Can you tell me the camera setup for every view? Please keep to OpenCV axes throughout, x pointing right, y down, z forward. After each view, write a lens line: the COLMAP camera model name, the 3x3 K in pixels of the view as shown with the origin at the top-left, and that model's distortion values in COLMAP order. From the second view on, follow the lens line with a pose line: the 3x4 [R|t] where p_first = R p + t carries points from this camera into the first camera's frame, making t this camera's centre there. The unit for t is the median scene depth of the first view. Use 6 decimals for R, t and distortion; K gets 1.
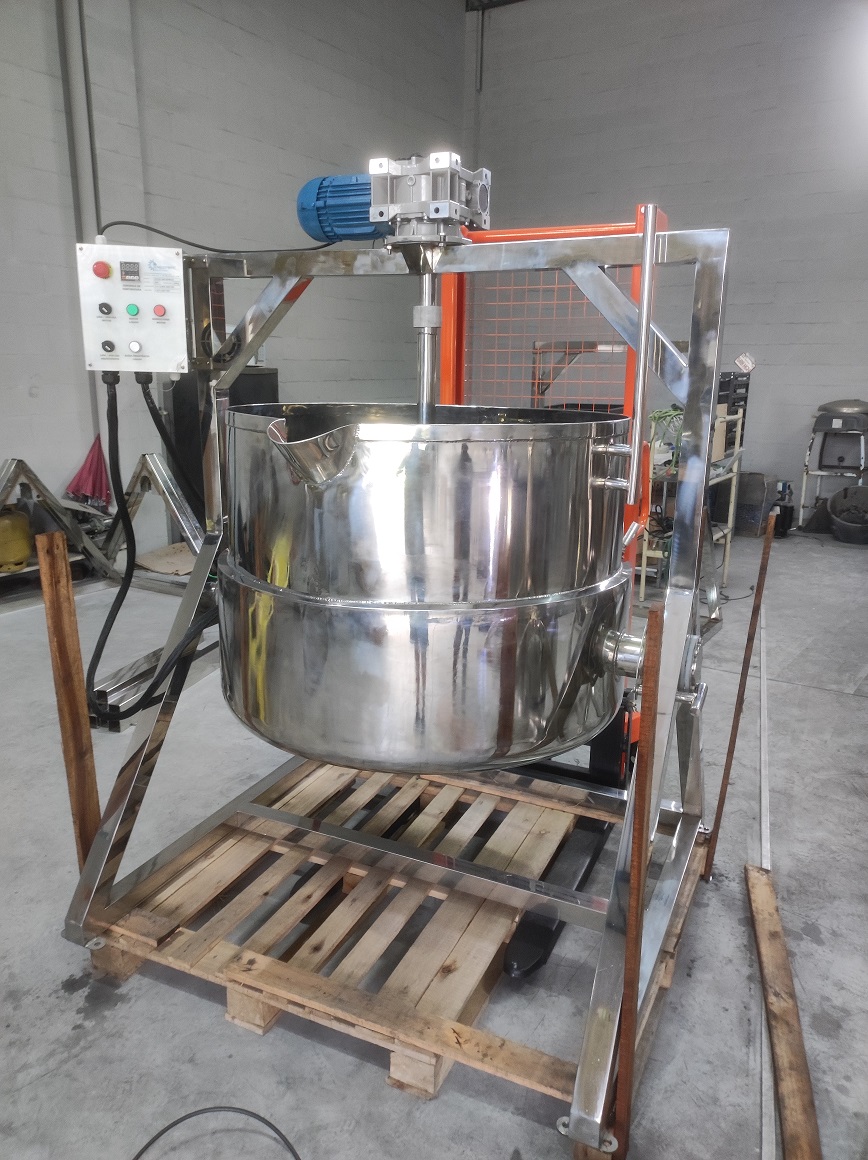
lens RADIAL K [[849.4, 0, 434.4], [0, 849.4, 579.6], [0, 0, 1]] dist [0.025097, -0.005313]
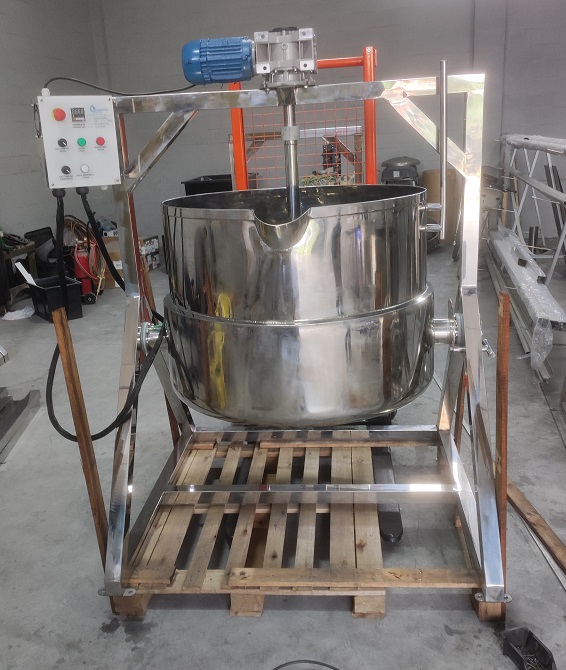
lens RADIAL K [[671.8, 0, 282.3], [0, 671.8, 334.7], [0, 0, 1]] dist [0.034712, 0.000000]
pose [[0.940201, -0.158221, 0.301644, -0.429422], [0.148725, 0.987384, 0.054346, -0.019487], [-0.306437, -0.006234, 0.951871, -0.142686]]
